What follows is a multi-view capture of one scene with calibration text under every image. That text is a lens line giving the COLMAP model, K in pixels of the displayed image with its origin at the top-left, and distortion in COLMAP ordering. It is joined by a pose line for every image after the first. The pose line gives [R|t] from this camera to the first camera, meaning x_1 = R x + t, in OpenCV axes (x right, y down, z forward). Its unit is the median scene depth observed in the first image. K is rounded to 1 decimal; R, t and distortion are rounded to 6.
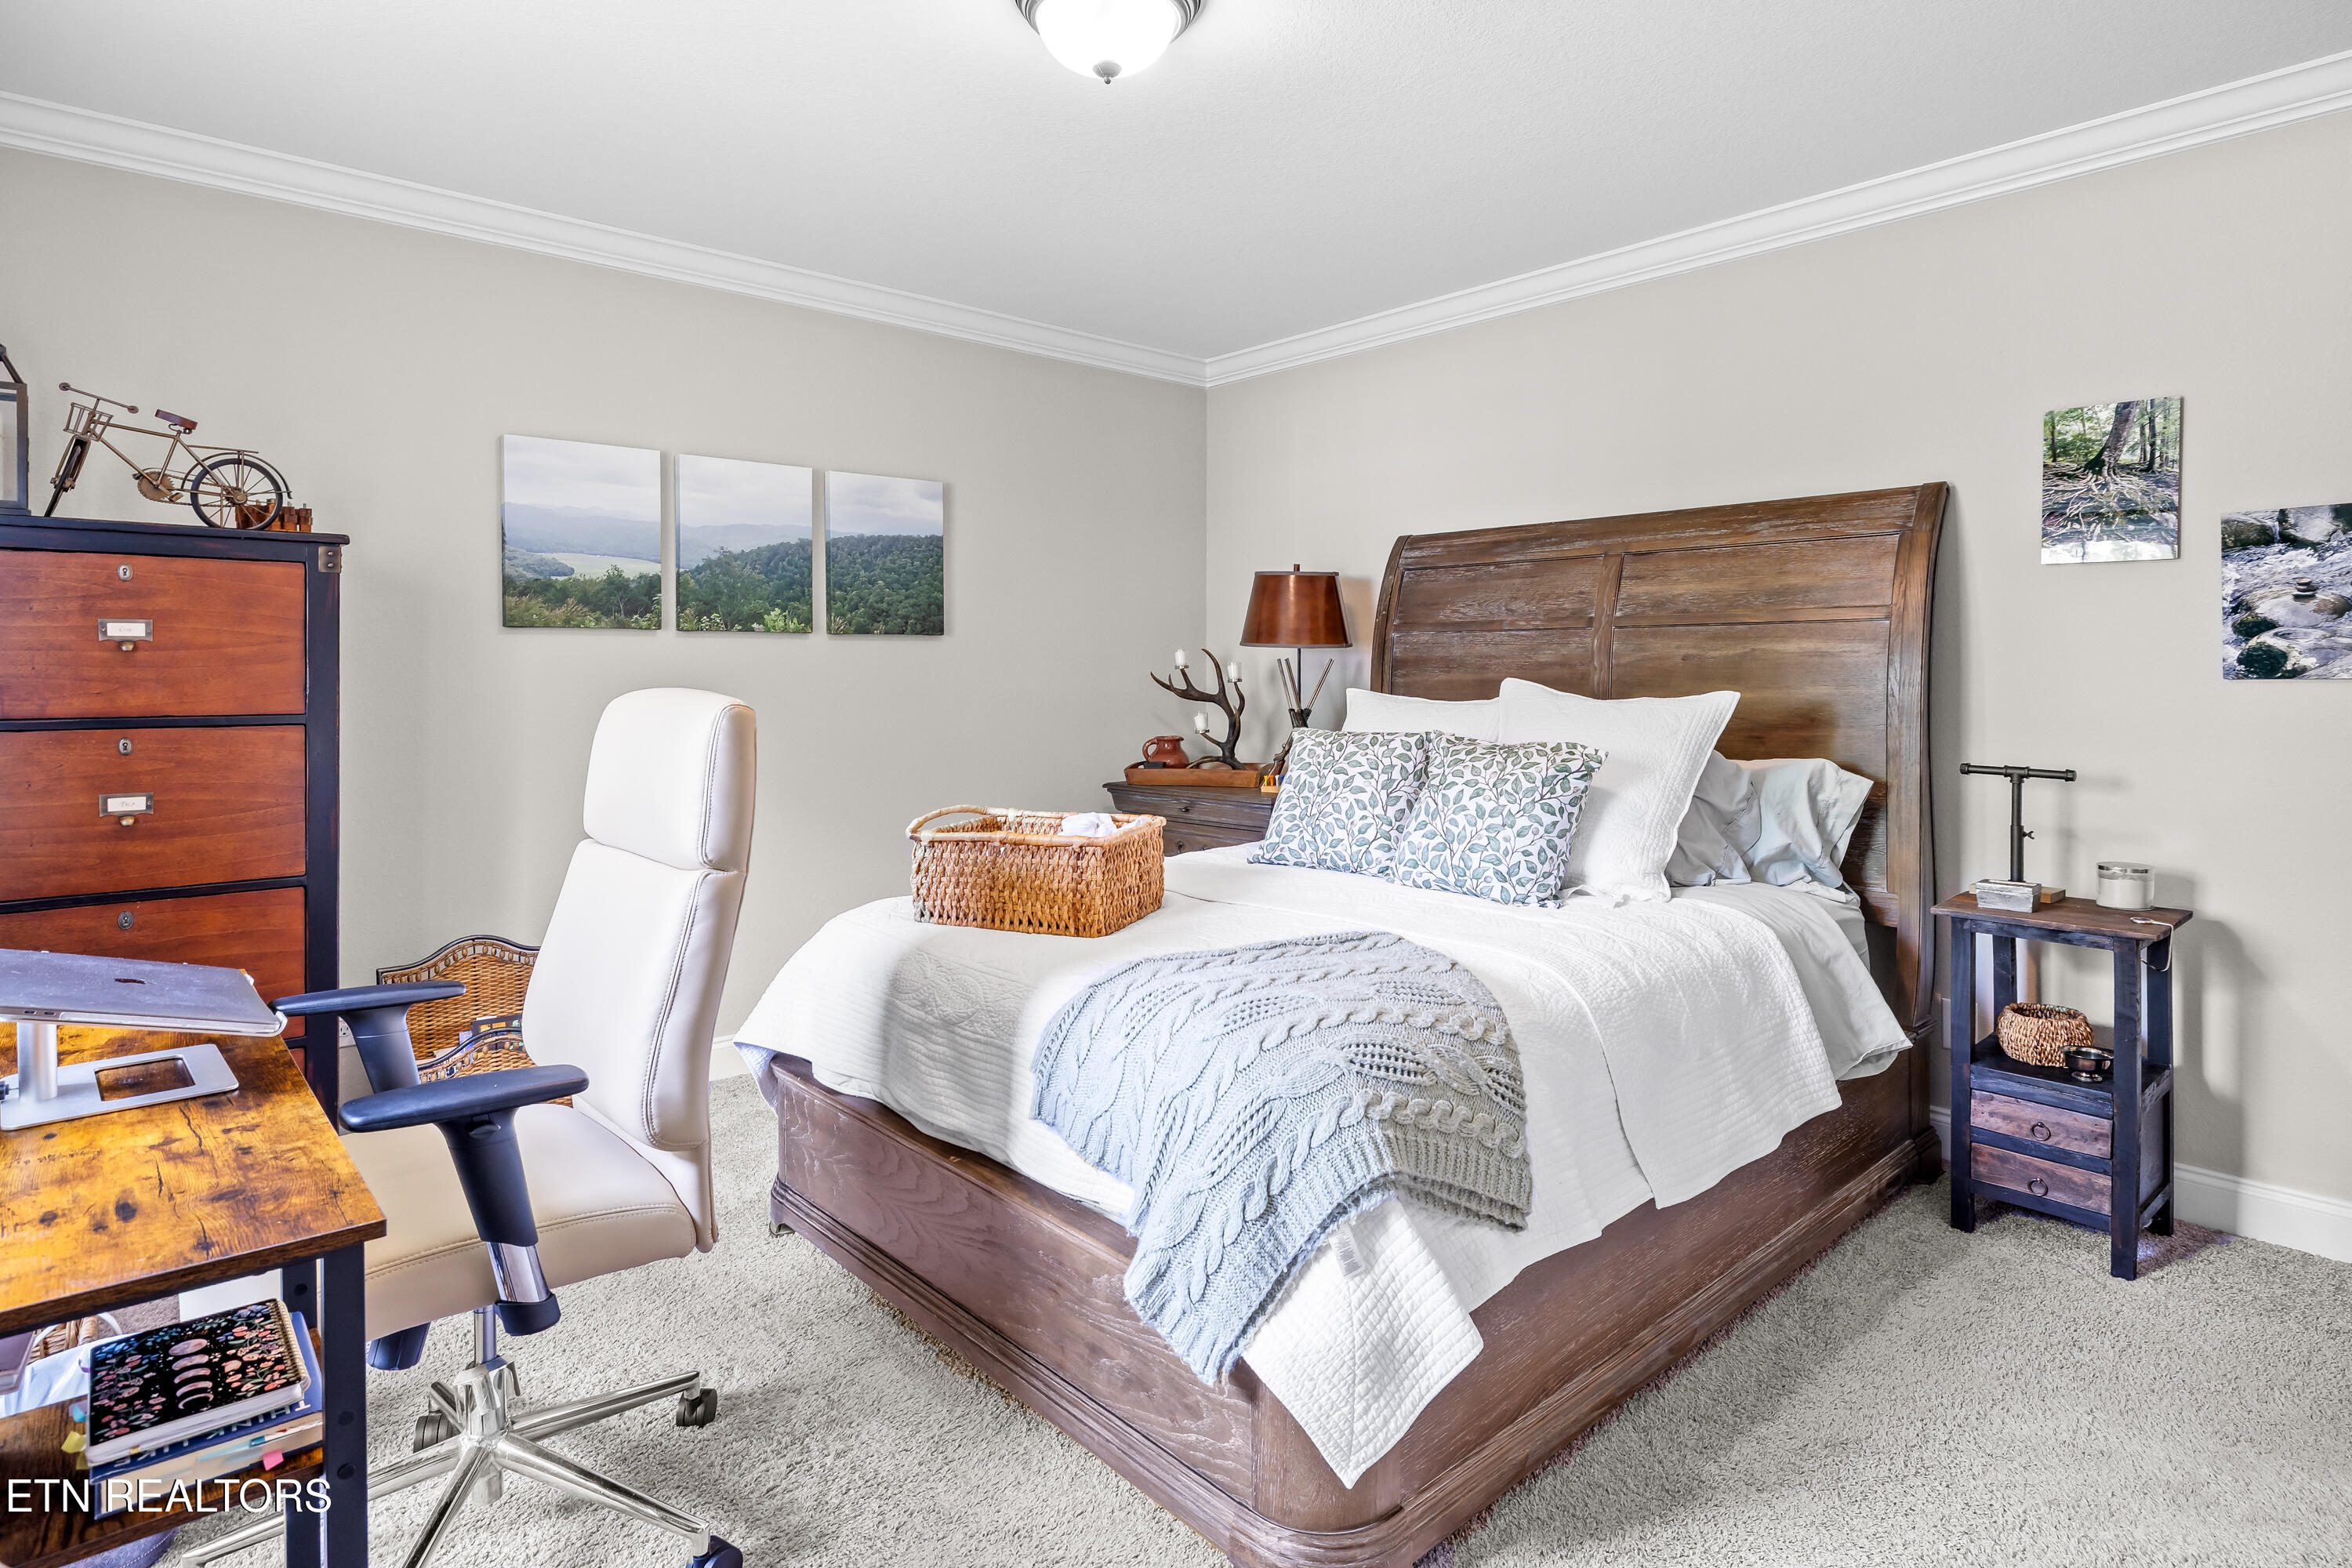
lens RADIAL K [[1292.8, 0, 1171.8], [0, 1292.8, 771.0], [0, 0, 1]] dist [-0.001924, -0.000520]
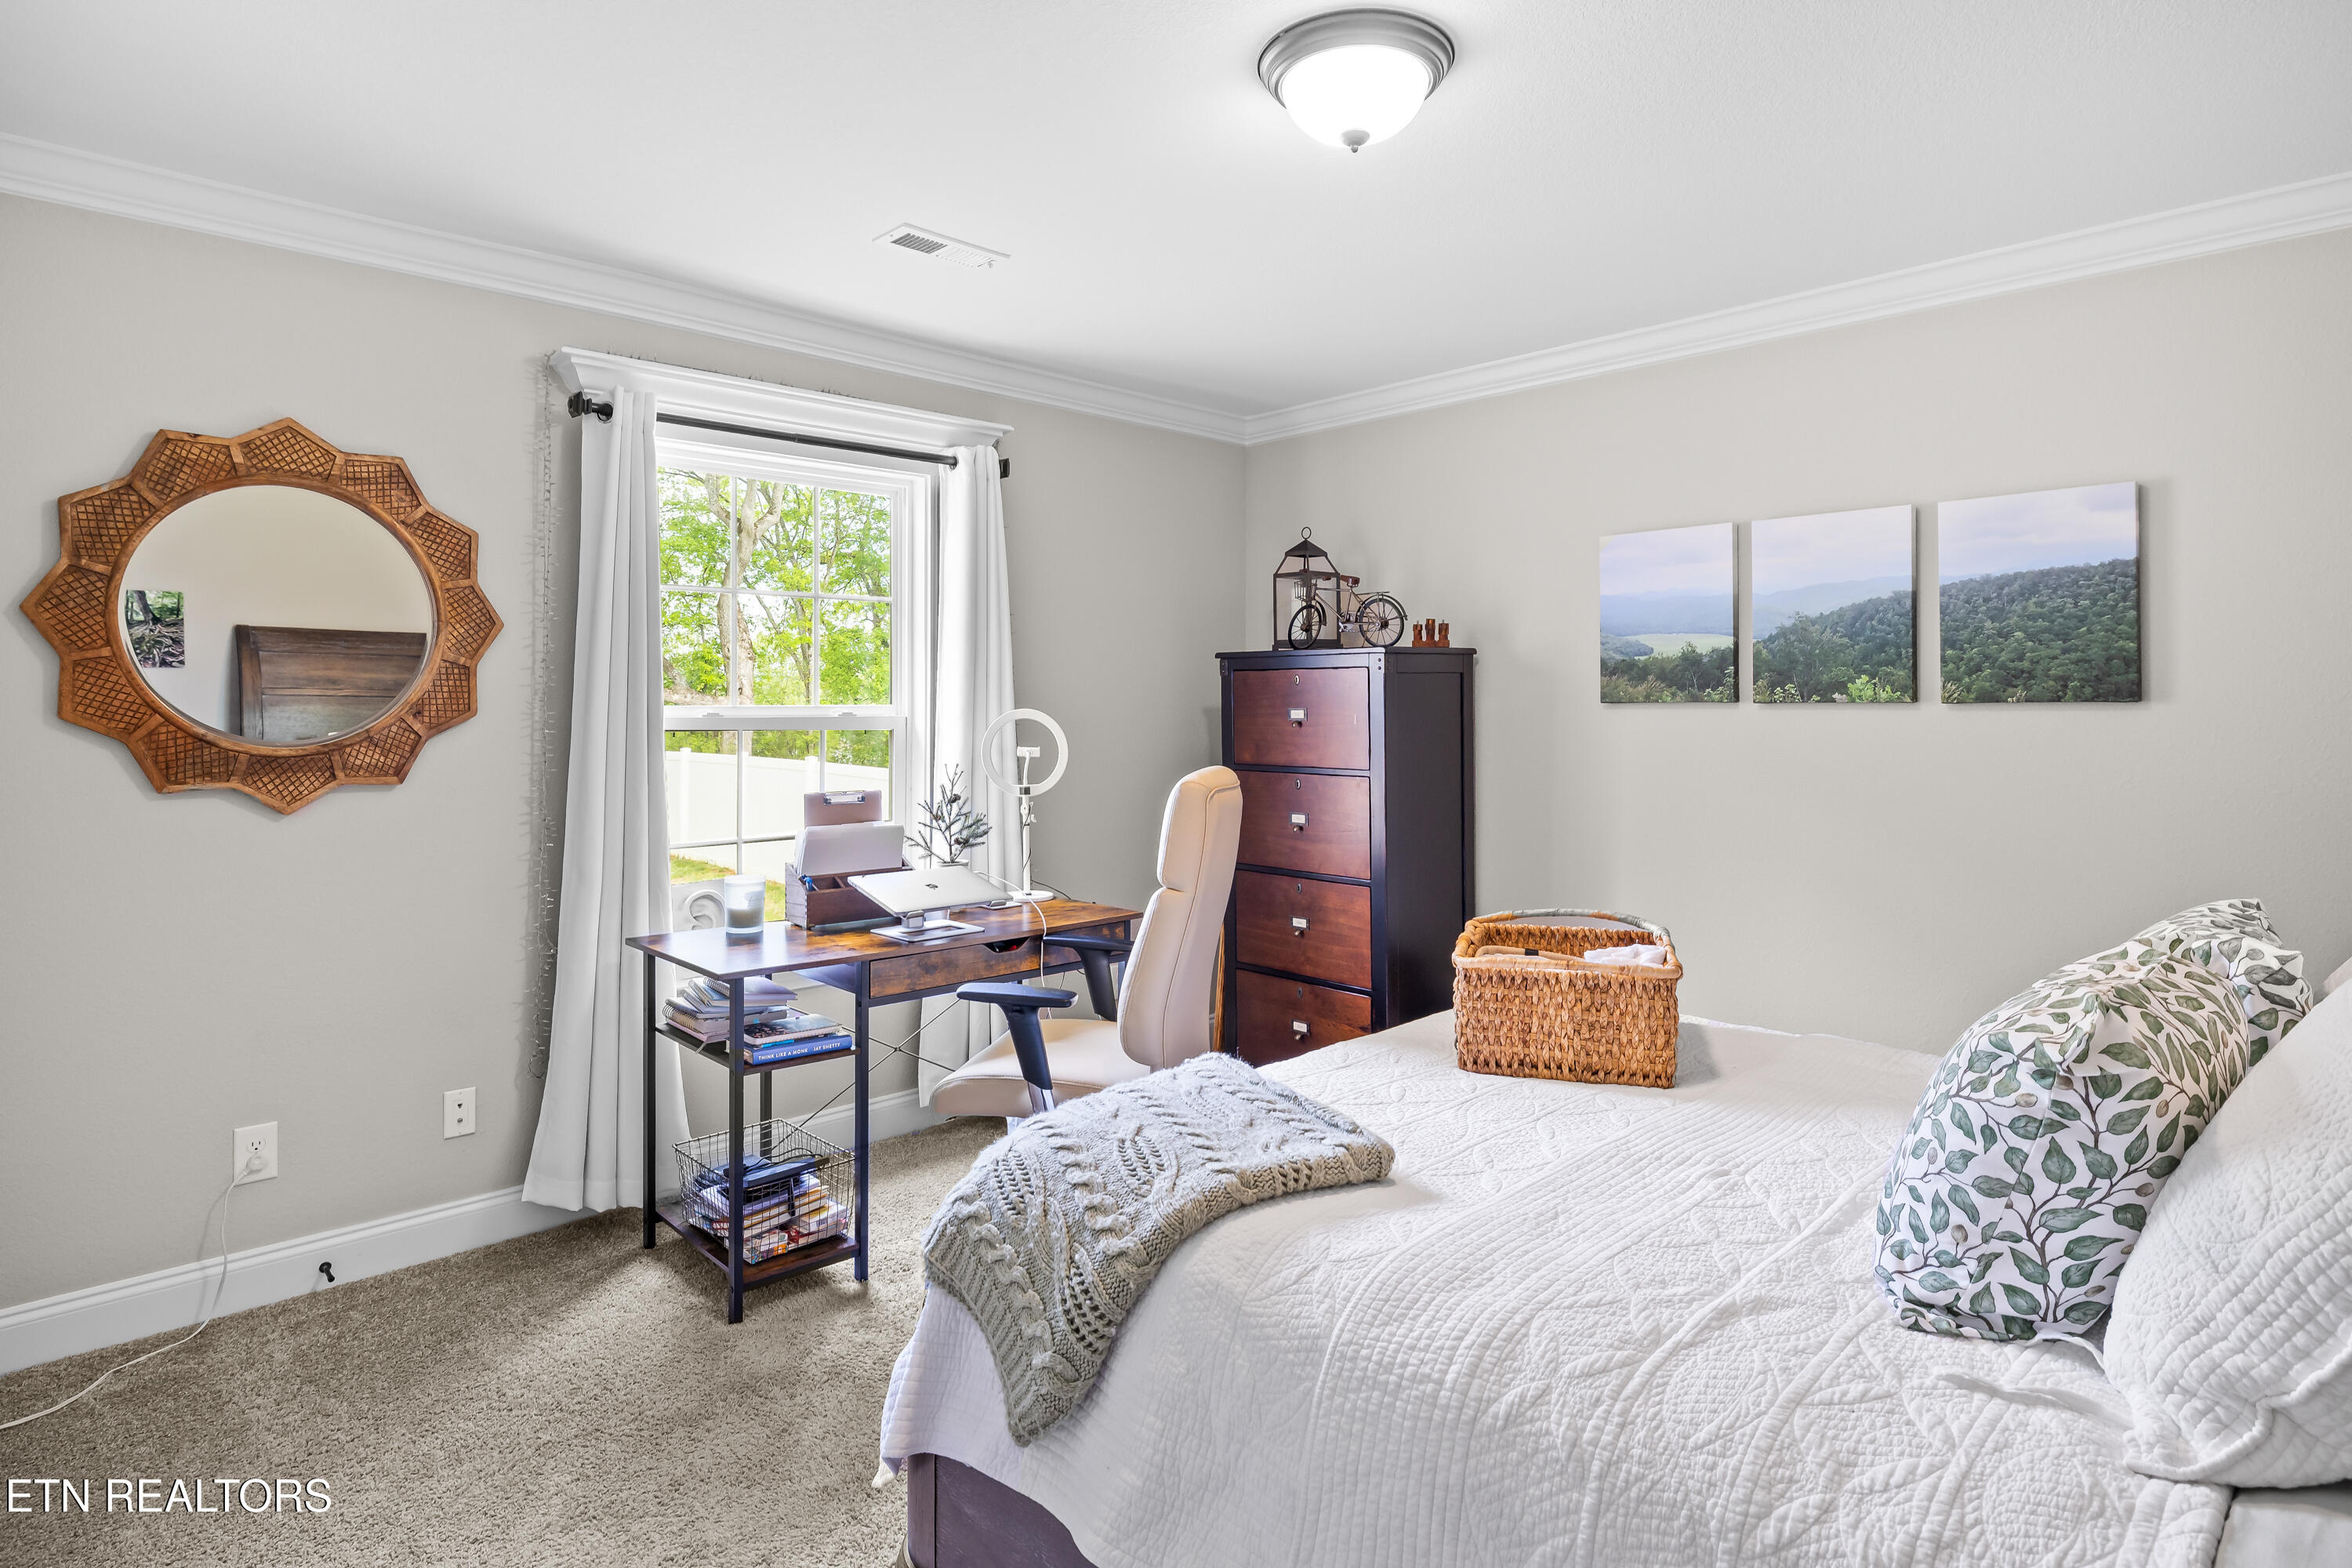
lens RADIAL K [[1292.8, 0, 1171.8], [0, 1292.8, 771.0], [0, 0, 1]] dist [-0.001924, -0.000520]
pose [[0.012669, 0.053827, -0.998470, 0.577124], [-0.075380, 0.995760, 0.052724, -0.075629], [0.997074, 0.074597, 0.016673, 0.549943]]
